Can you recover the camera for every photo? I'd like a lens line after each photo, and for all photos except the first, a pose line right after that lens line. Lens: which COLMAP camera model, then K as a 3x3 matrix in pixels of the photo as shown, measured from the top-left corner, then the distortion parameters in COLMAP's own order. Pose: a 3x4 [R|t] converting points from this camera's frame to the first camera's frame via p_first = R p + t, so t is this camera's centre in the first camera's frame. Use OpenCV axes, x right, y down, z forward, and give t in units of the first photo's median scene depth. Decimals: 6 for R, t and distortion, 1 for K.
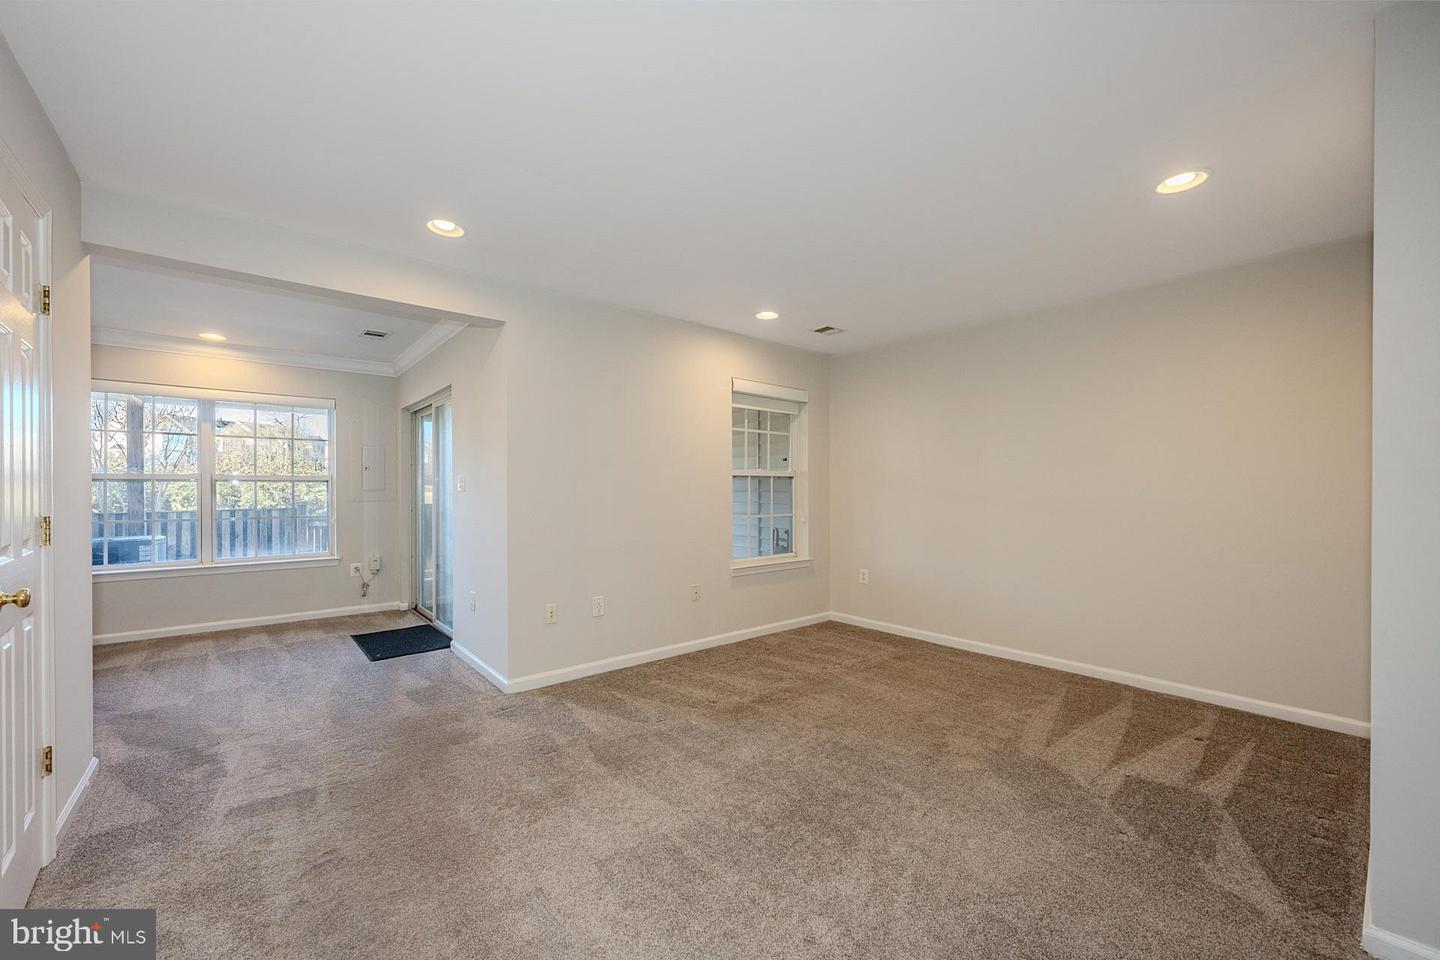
lens RADIAL K [[572.6, 0, 722.7], [0, 572.6, 488.4], [0, 0, 1]] dist [-0.000399, 0.000003]
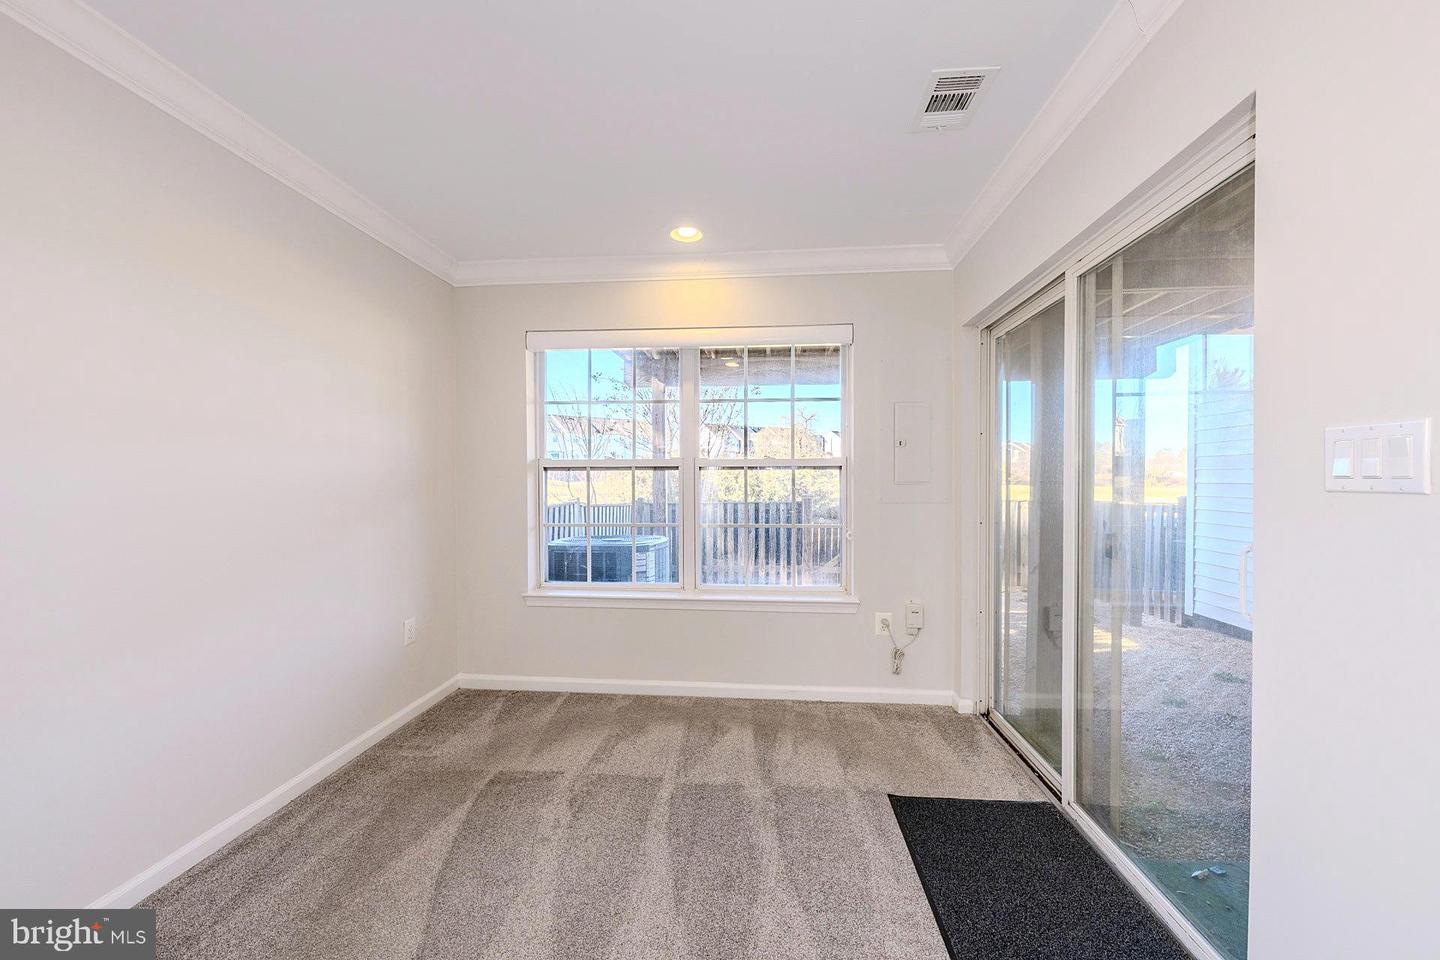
lens RADIAL K [[572.6, 0, 721.5], [0, 572.6, 480.7], [0, 0, 1]] dist [-0.000399, 0.000003]
pose [[0.703325, 0.008115, -0.710823, -0.355246], [0.000866, 0.999924, 0.012272, -0.005605], [0.710868, -0.009247, 0.703264, 0.494581]]
